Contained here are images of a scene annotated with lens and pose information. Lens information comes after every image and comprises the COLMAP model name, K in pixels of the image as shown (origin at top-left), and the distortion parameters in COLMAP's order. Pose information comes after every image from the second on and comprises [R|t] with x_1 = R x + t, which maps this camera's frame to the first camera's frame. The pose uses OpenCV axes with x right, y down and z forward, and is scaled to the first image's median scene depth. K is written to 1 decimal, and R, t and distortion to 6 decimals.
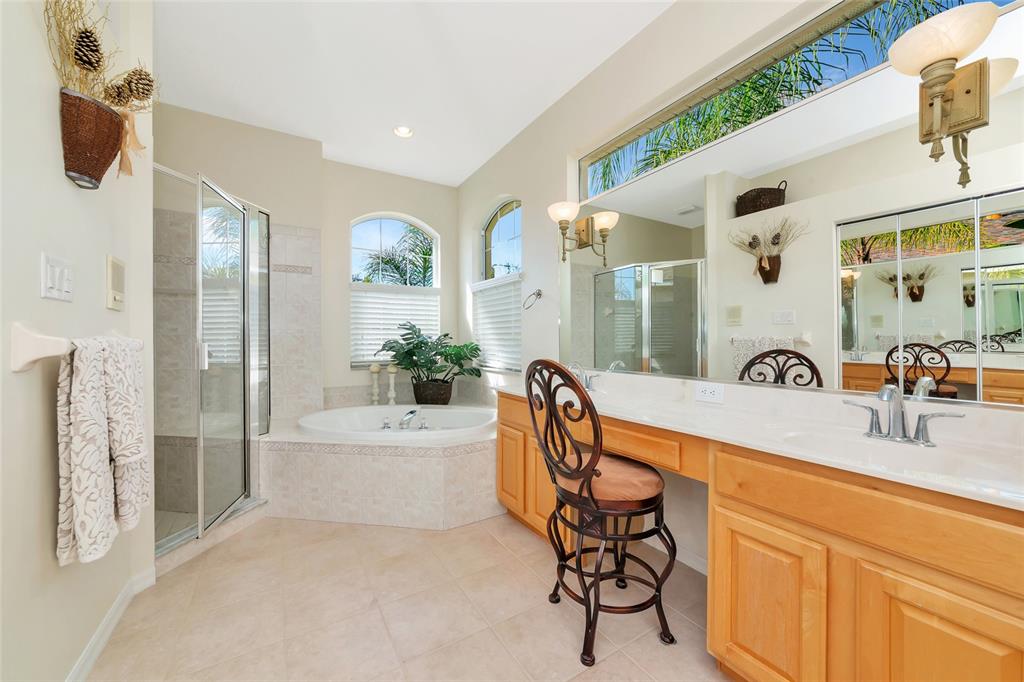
lens RADIAL K [[378.4, 0, 511.2], [0, 378.4, 332.9], [0, 0, 1]] dist [-0.003351, -0.000292]
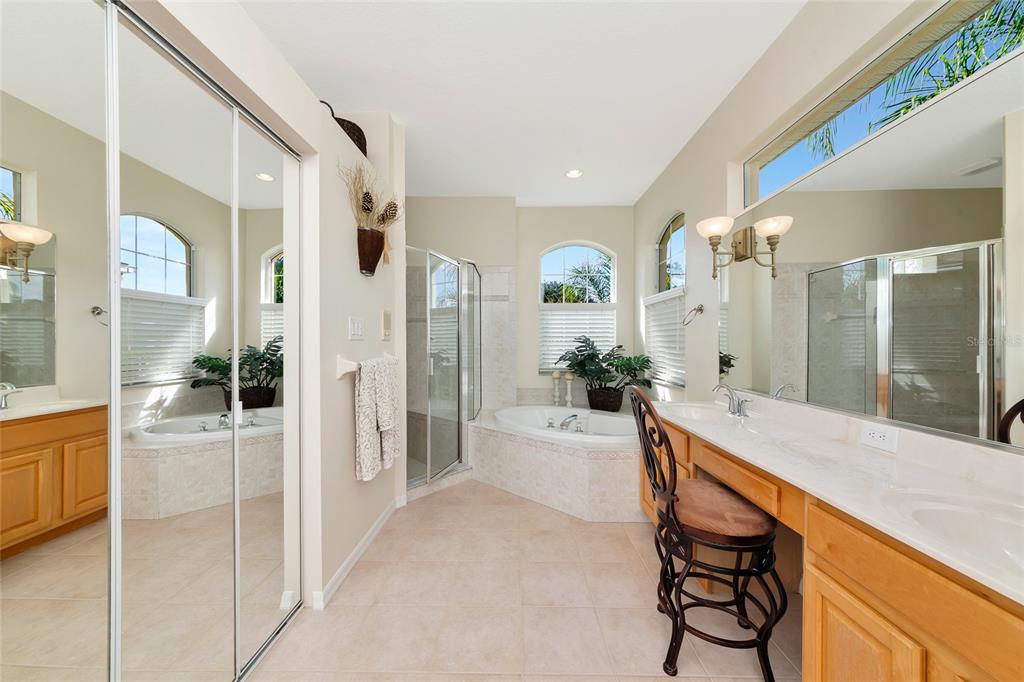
lens RADIAL K [[359.6, 0, 512.8], [0, 359.6, 335.8], [0, 0, 1]] dist [0.000222, 0.002413]
pose [[0.847112, -0.005959, -0.531382, 0.200301], [0.006940, 0.999976, -0.000150, -0.048185], [0.531370, -0.003560, 0.847132, -0.056837]]
